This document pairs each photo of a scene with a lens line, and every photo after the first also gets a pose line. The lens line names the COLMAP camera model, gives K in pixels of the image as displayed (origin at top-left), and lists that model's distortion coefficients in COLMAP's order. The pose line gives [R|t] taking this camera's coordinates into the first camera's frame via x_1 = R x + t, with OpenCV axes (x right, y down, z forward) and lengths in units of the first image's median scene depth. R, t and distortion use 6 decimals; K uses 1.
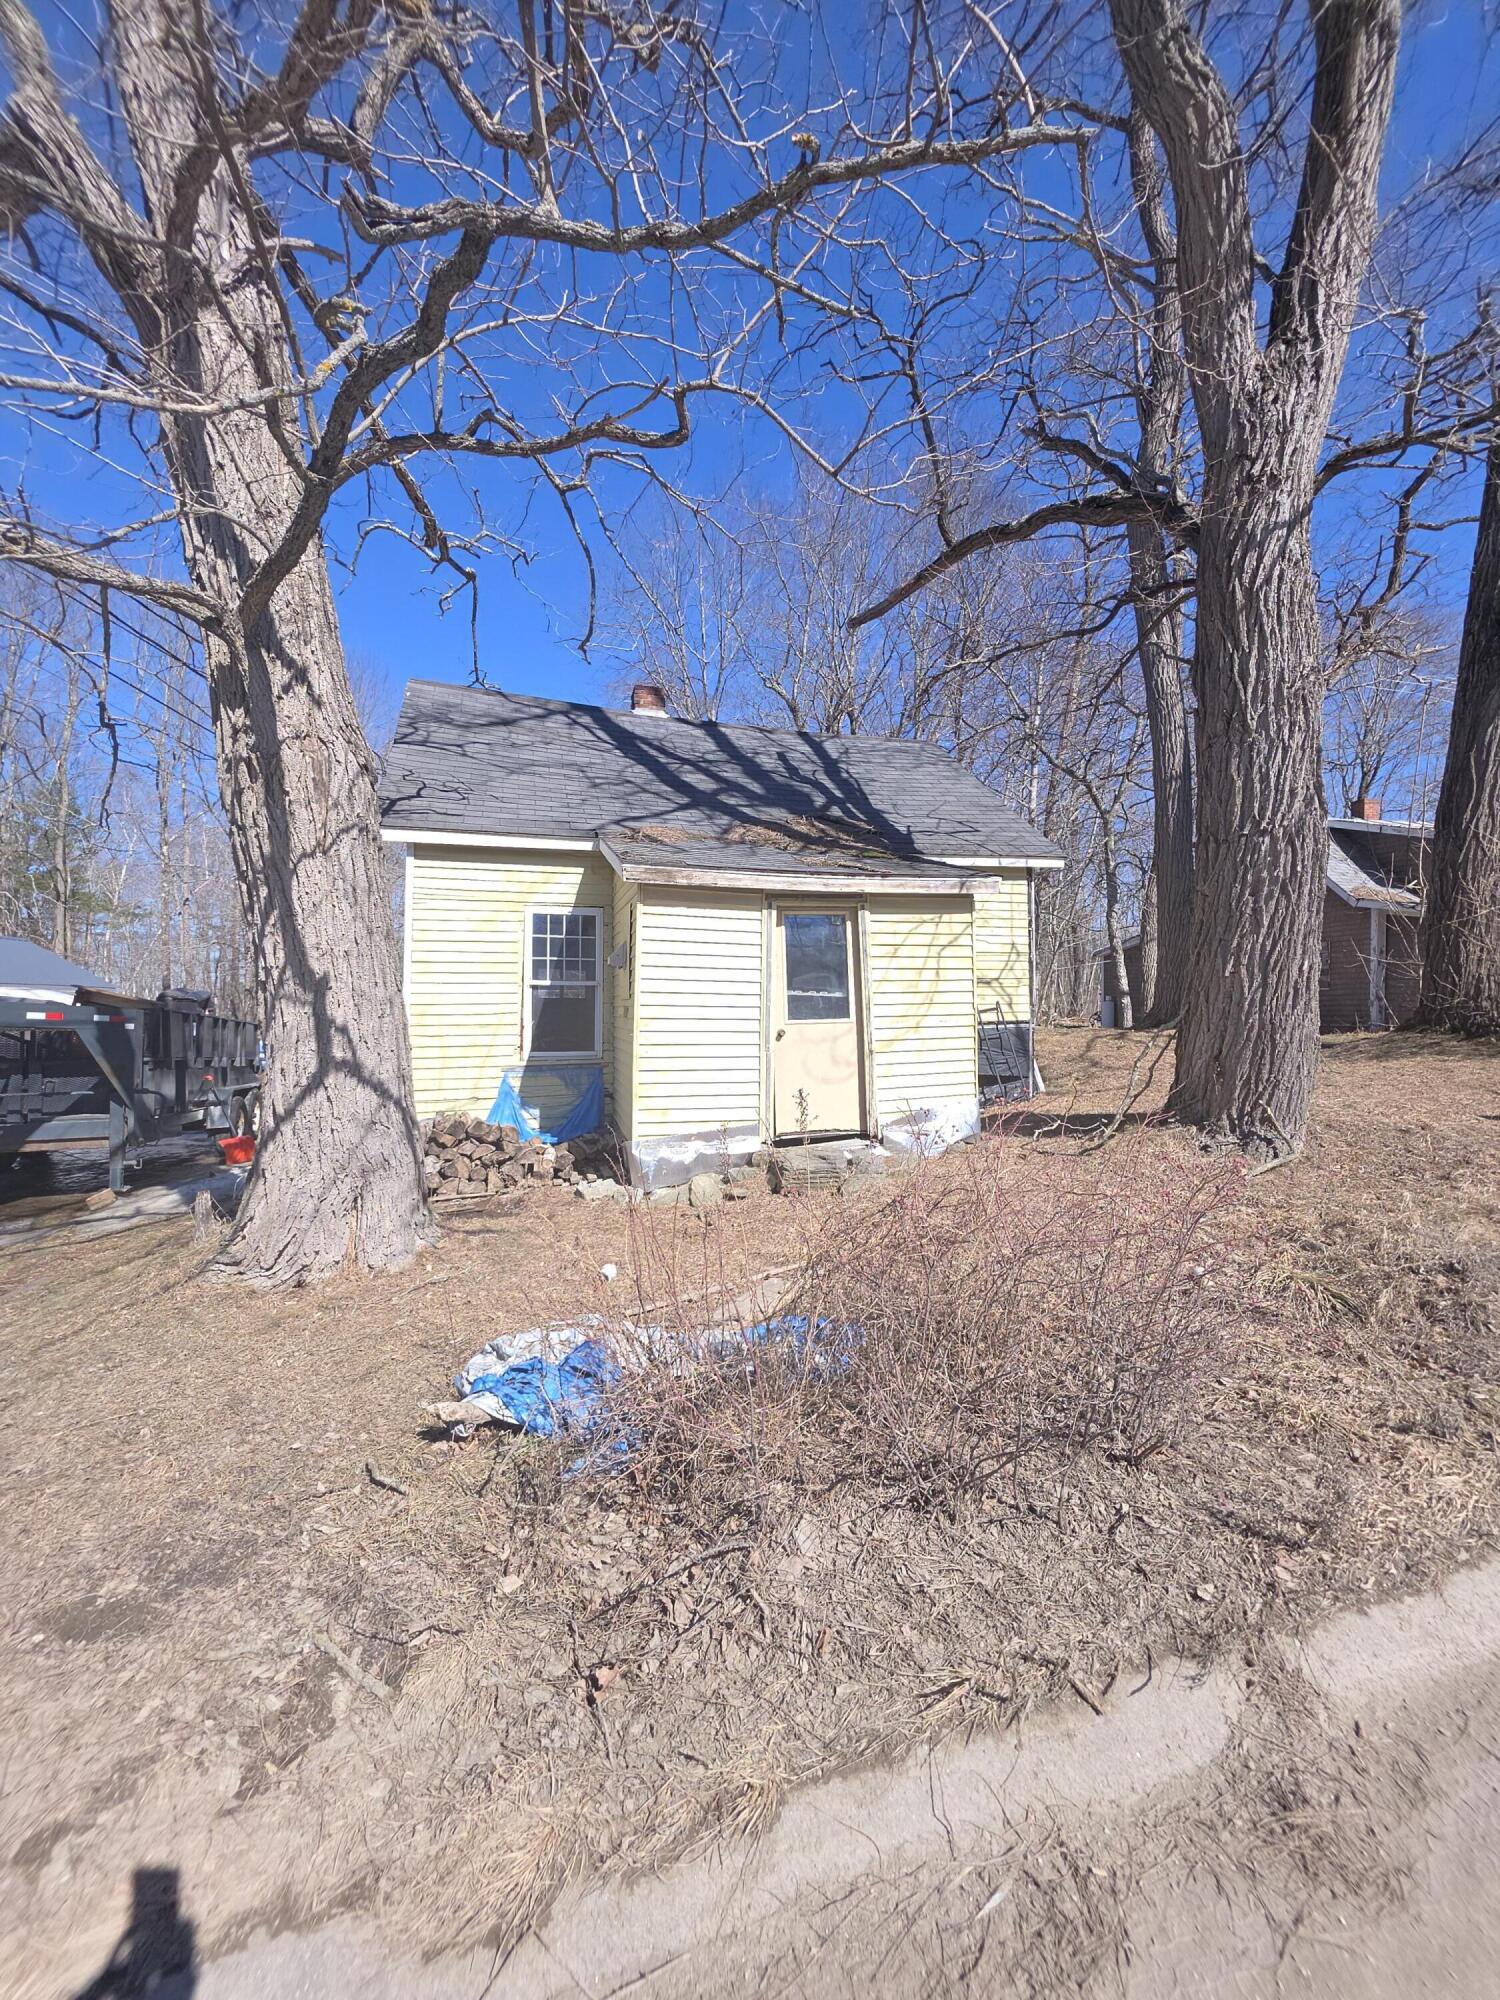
lens RADIAL K [[797.1, 0, 750.0], [0, 797.1, 1000.0], [0, 0, 1]] dist [-0.000057, 0.000077]
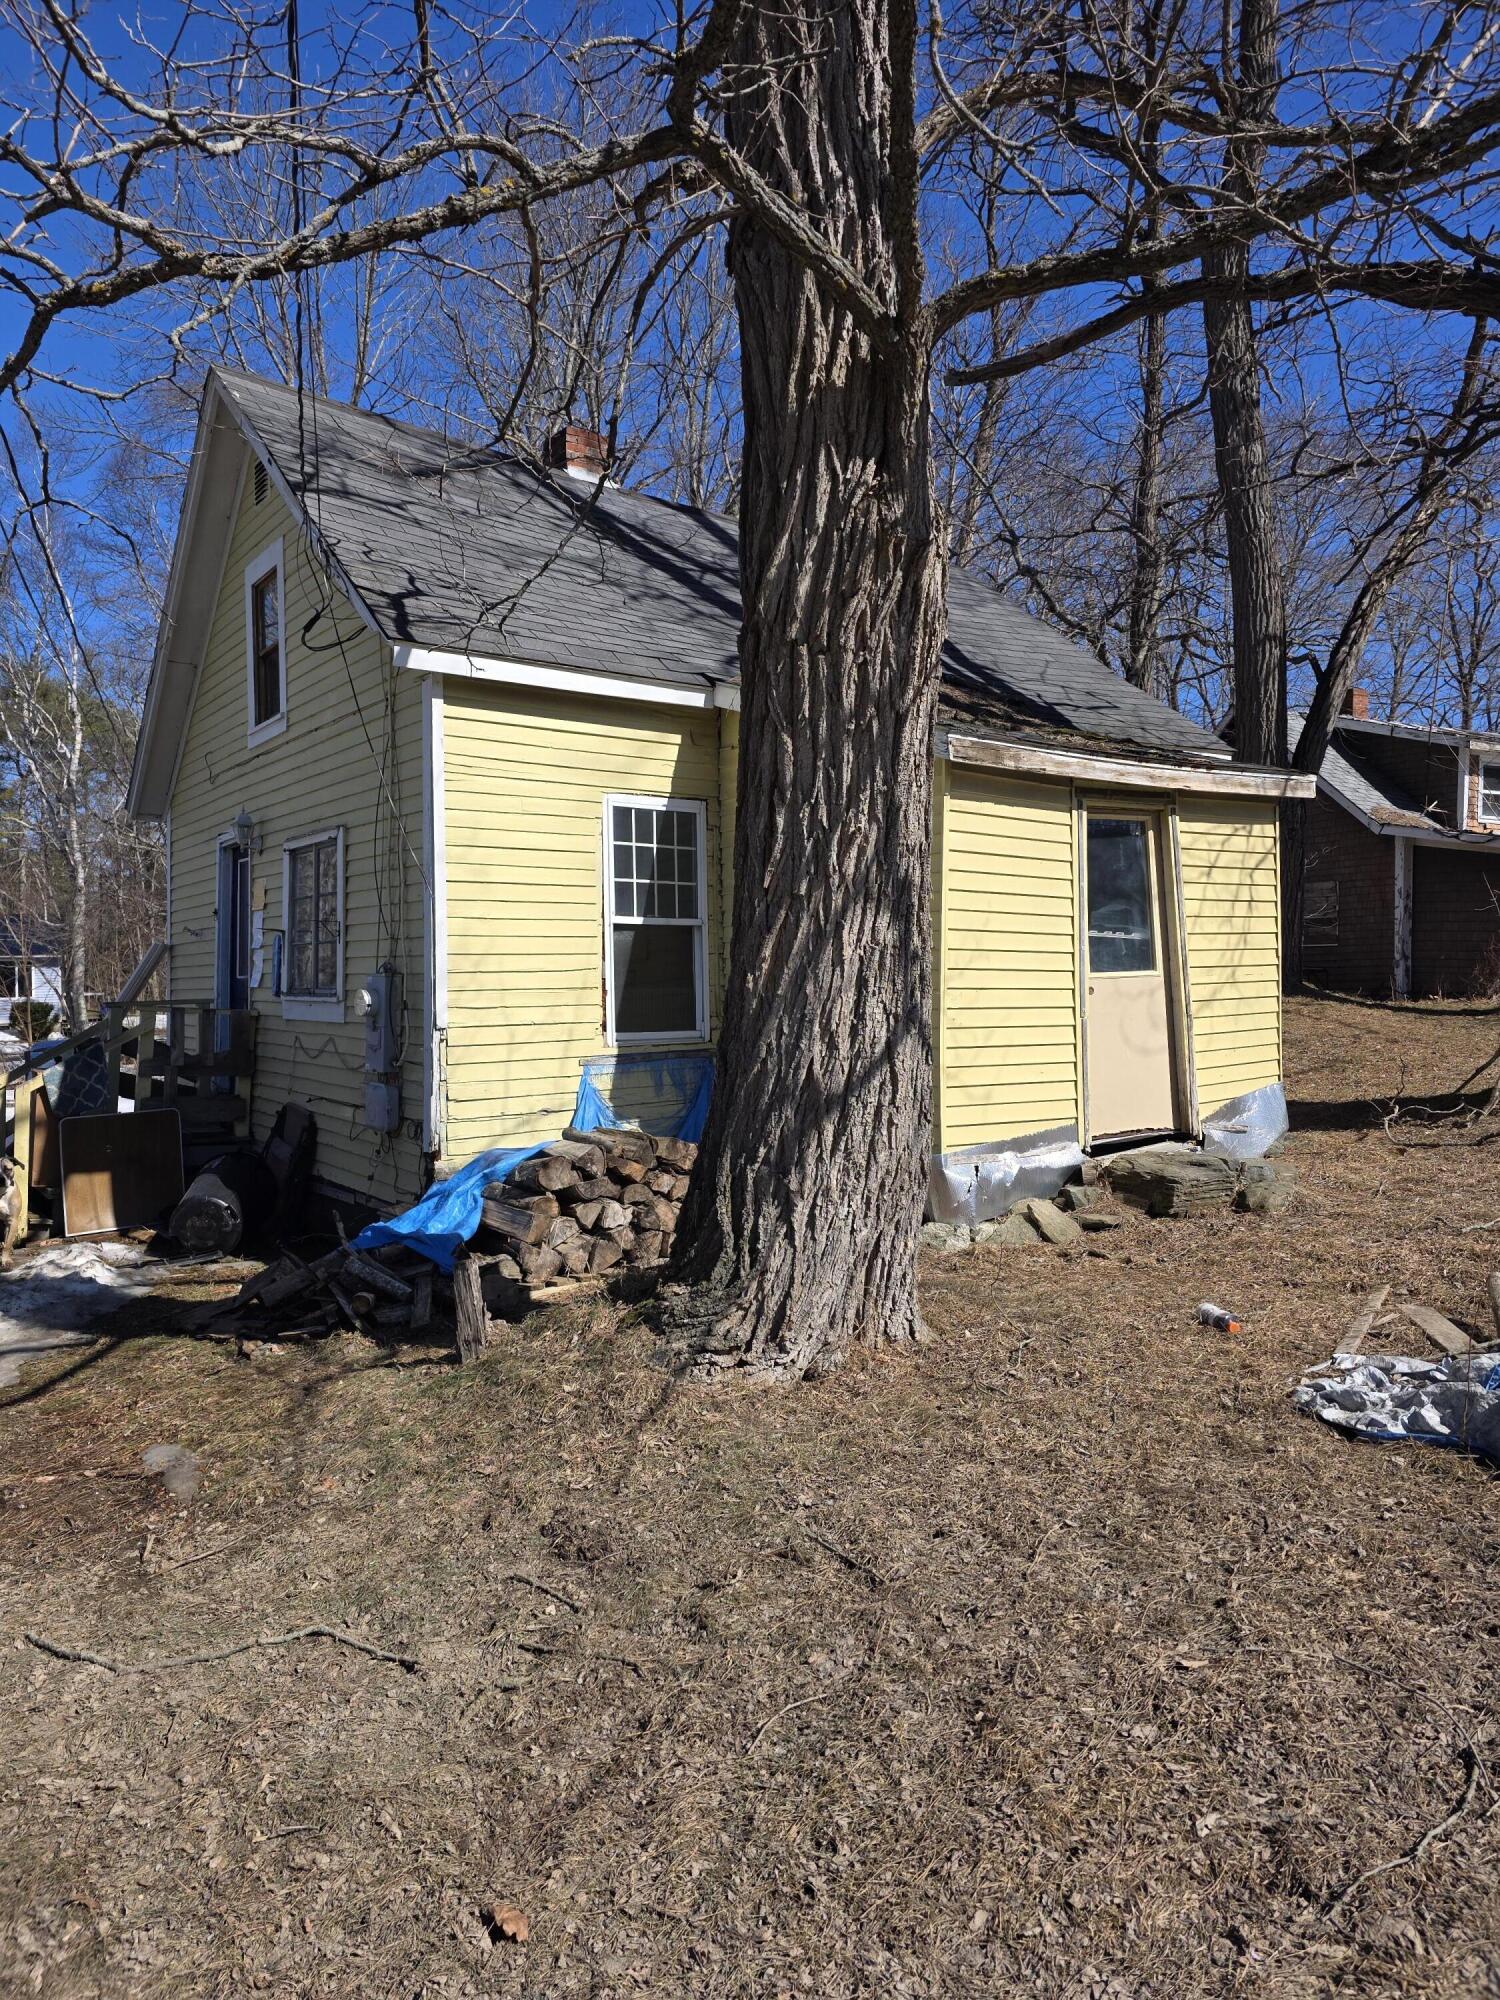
lens RADIAL K [[1303.6, 0, 750.0], [0, 1303.6, 1000.0], [0, 0, 1]] dist [0.091325, -0.000227]
pose [[0.946034, -0.013135, 0.323801, -0.532314], [0.006616, 0.999753, 0.021224, 0.020180], [-0.324000, -0.017936, 0.945887, 0.020078]]
